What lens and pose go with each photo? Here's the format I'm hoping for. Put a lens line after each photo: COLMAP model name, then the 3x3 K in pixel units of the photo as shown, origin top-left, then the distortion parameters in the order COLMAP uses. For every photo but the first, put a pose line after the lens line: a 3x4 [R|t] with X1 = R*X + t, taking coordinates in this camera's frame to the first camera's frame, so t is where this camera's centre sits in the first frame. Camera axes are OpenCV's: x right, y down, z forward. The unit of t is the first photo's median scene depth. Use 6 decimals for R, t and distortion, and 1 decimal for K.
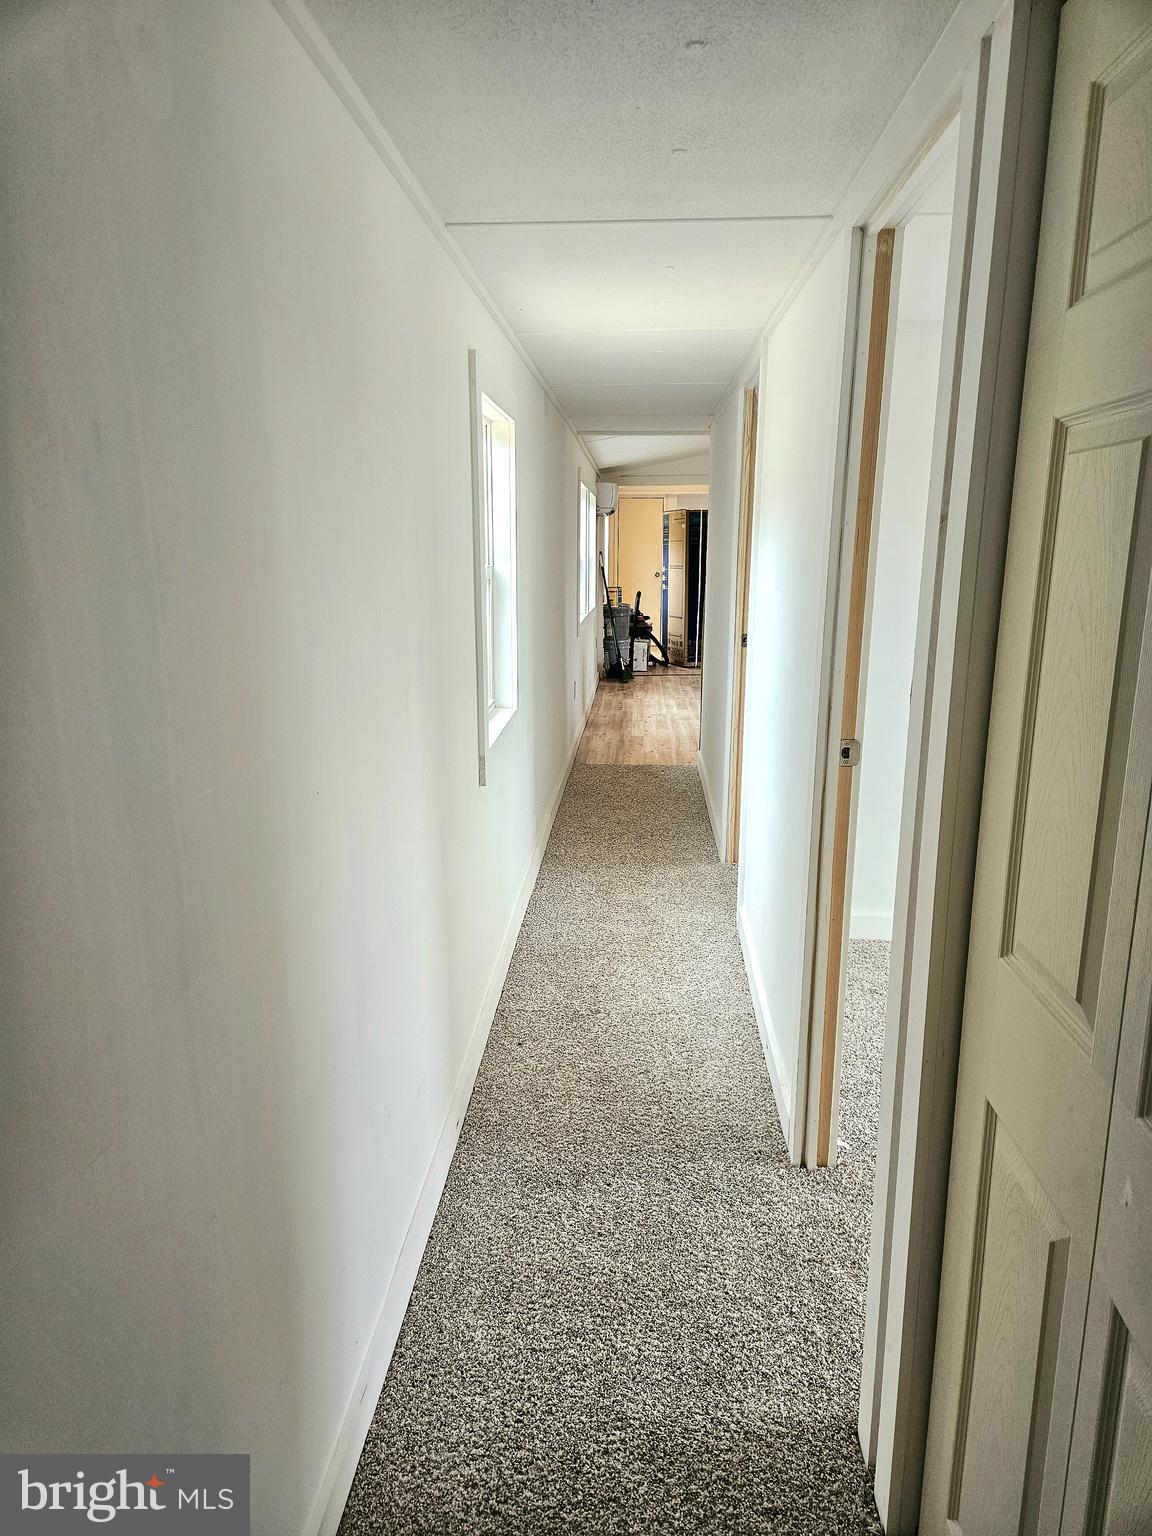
lens RADIAL K [[1052.6, 0, 576.0], [0, 1052.6, 768.0], [0, 0, 1]] dist [0.049614, -0.002243]
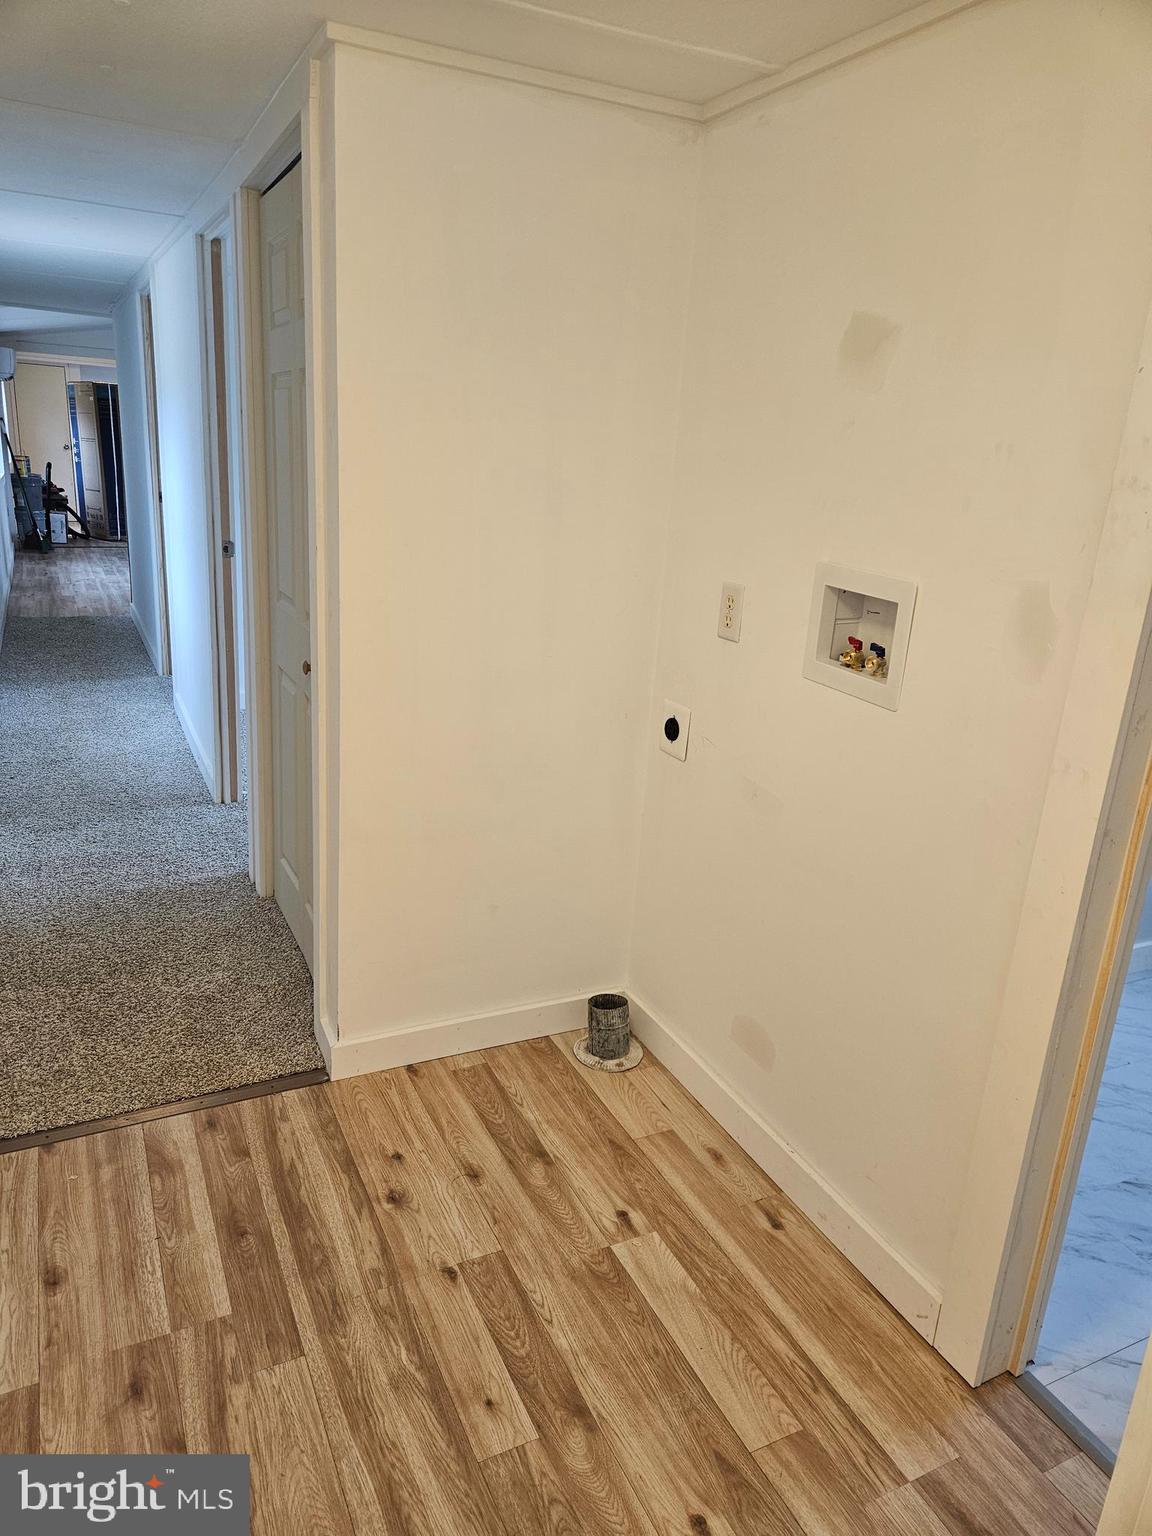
lens RADIAL K [[1052.6, 0, 576.0], [0, 1052.6, 768.0], [0, 0, 1]] dist [0.049614, -0.002243]
pose [[0.871296, -0.093954, 0.481680, -0.025608], [0.046452, 0.992885, 0.109642, 0.040529], [-0.488554, -0.073156, 0.869461, -0.184156]]
